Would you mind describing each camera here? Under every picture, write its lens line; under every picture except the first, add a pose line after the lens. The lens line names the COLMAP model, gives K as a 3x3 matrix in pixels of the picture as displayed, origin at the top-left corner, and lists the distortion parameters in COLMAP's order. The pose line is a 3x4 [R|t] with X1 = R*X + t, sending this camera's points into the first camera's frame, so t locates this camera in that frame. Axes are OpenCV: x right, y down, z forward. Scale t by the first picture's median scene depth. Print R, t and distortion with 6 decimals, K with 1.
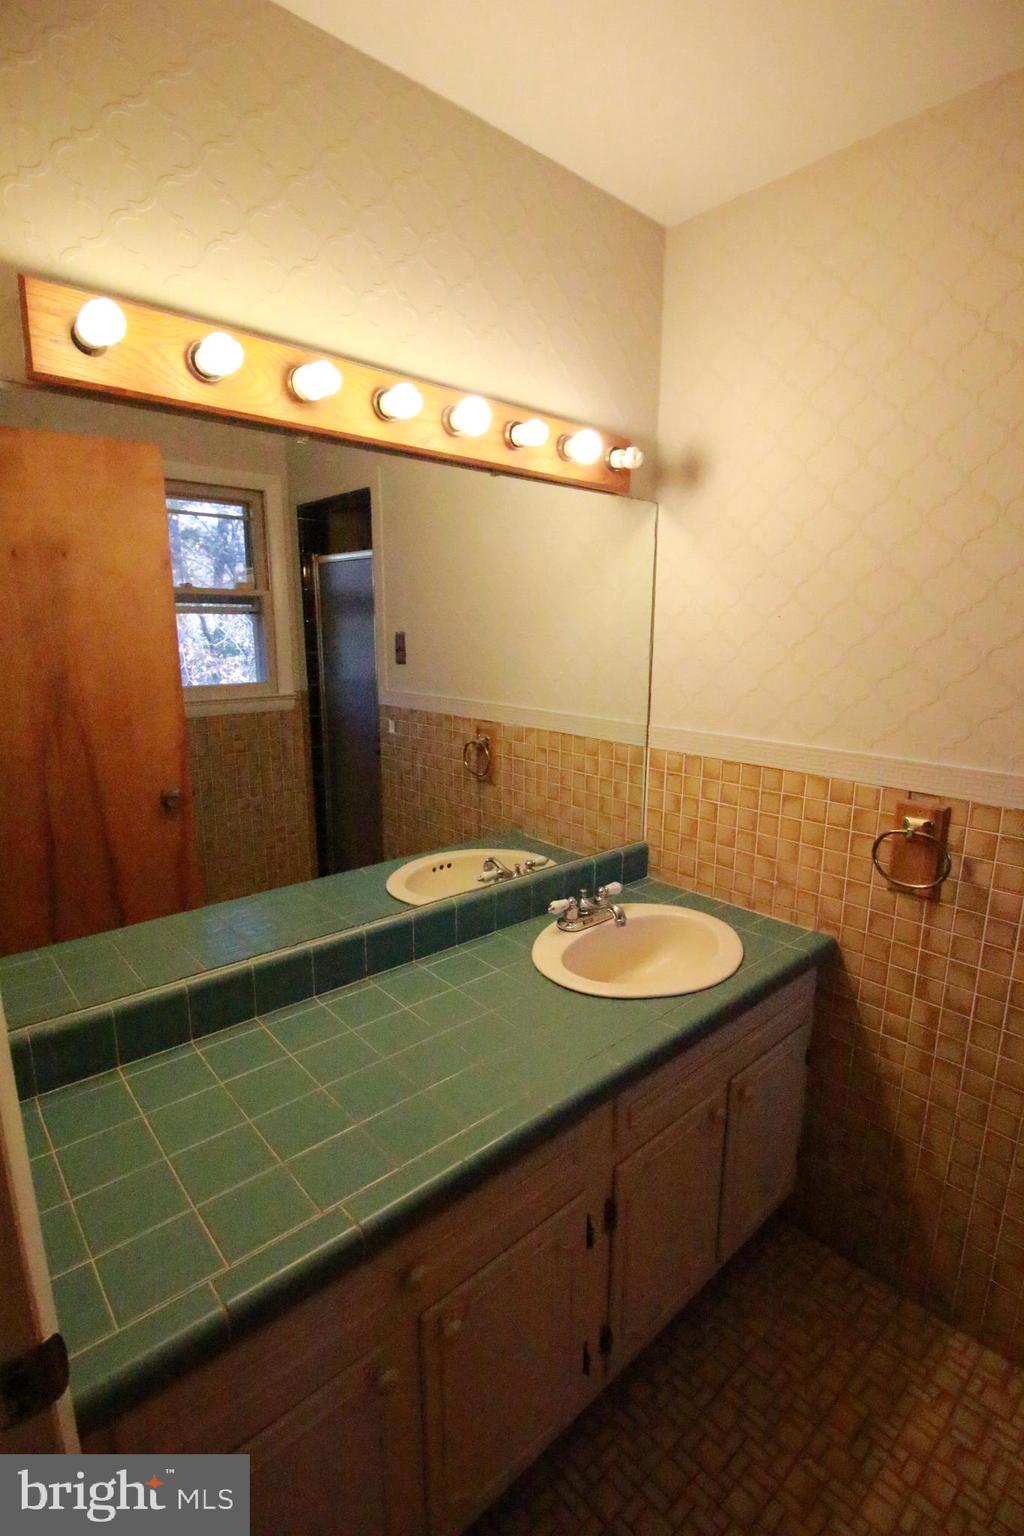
lens RADIAL K [[713.9, 0, 509.9], [0, 713.9, 766.8], [0, 0, 1]] dist [-0.001736, -0.008213]
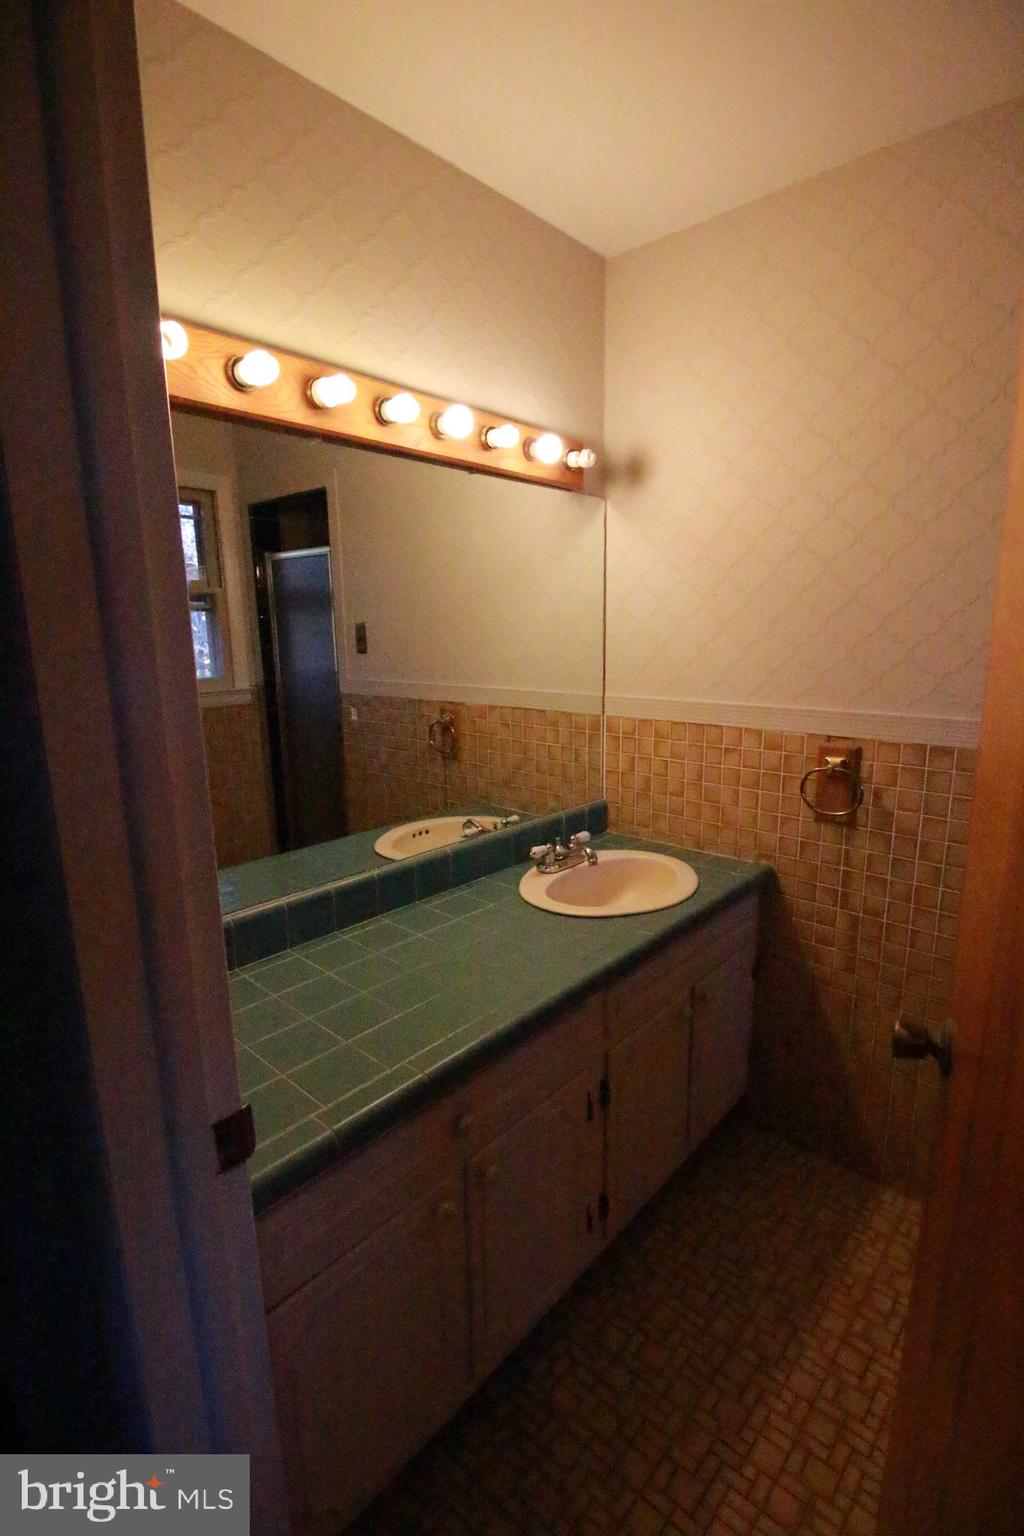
lens RADIAL K [[713.9, 0, 508.6], [0, 713.9, 763.9], [0, 0, 1]] dist [-0.001736, -0.008213]
pose [[0.994414, -0.038372, 0.098324, -0.088810], [0.039101, 0.999220, -0.005498, 0.063129], [-0.098037, 0.009312, 0.995139, -0.133969]]
